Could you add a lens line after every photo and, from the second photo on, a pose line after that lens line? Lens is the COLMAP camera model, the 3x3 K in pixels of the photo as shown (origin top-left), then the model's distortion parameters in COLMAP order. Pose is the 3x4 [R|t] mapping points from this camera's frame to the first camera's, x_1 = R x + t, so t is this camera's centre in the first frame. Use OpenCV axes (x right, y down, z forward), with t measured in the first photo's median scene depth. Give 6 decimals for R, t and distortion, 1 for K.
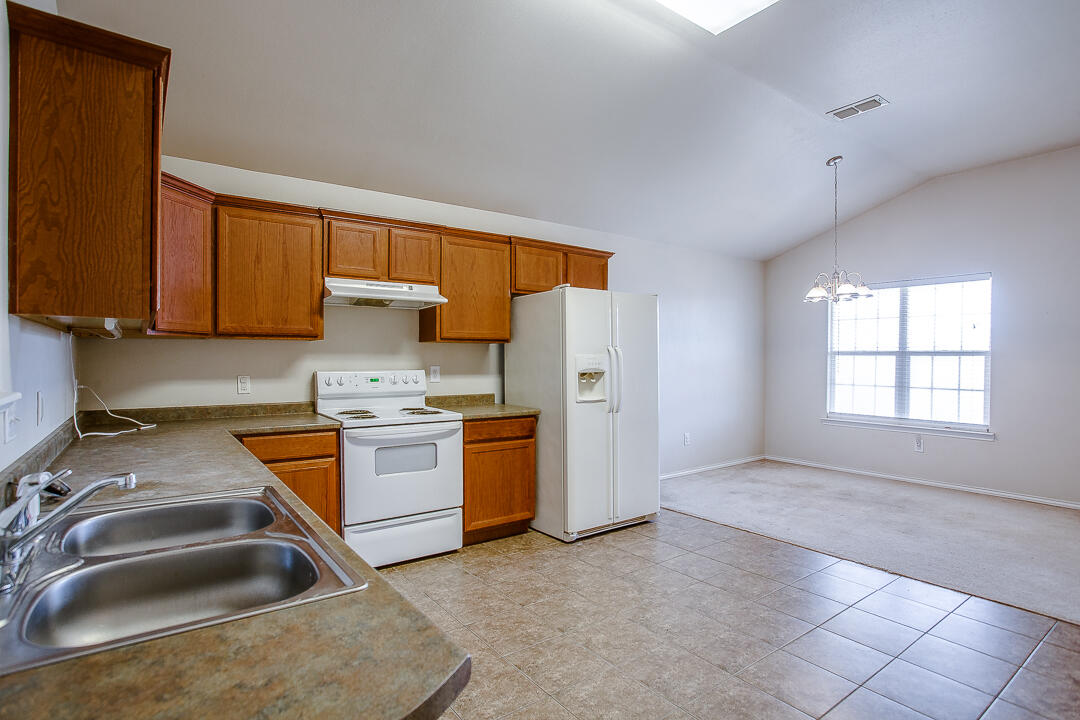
lens RADIAL K [[552.6, 0, 526.5], [0, 552.6, 358.9], [0, 0, 1]] dist [-0.073352, 0.000234]
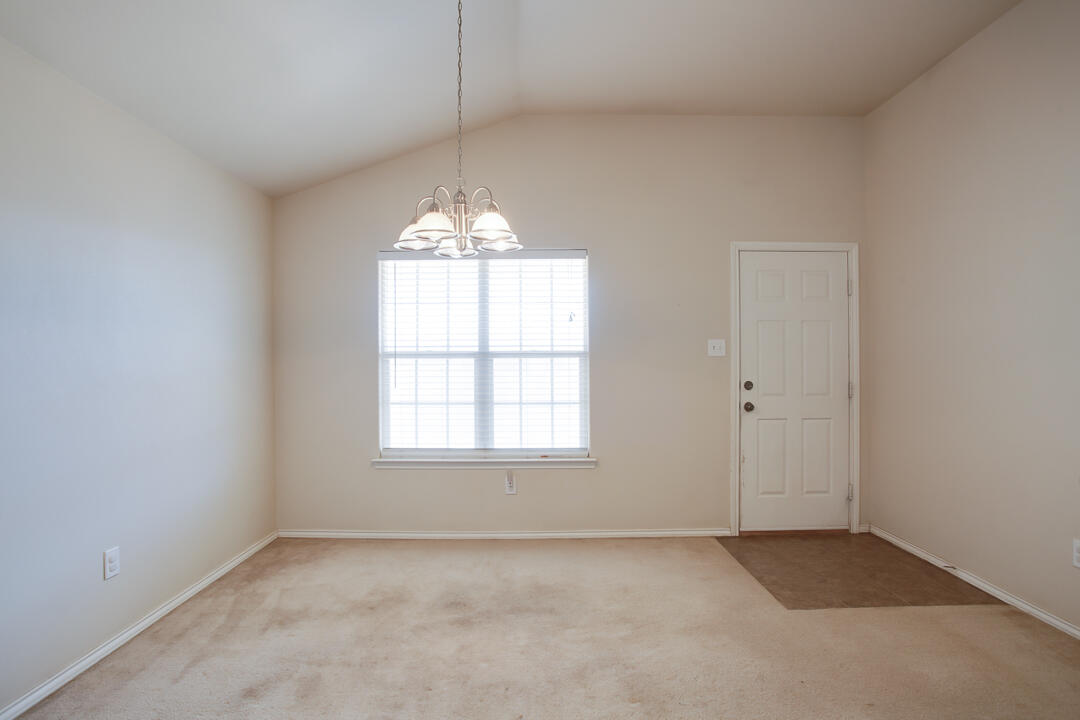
lens RADIAL K [[552.6, 0, 526.5], [0, 552.6, 358.9], [0, 0, 1]] dist [-0.073352, 0.000234]
pose [[0.599312, -0.004288, 0.800504, 0.183567], [0.010549, 0.999941, -0.002542, -0.003029], [-0.800446, 0.009968, 0.599322, 0.585484]]
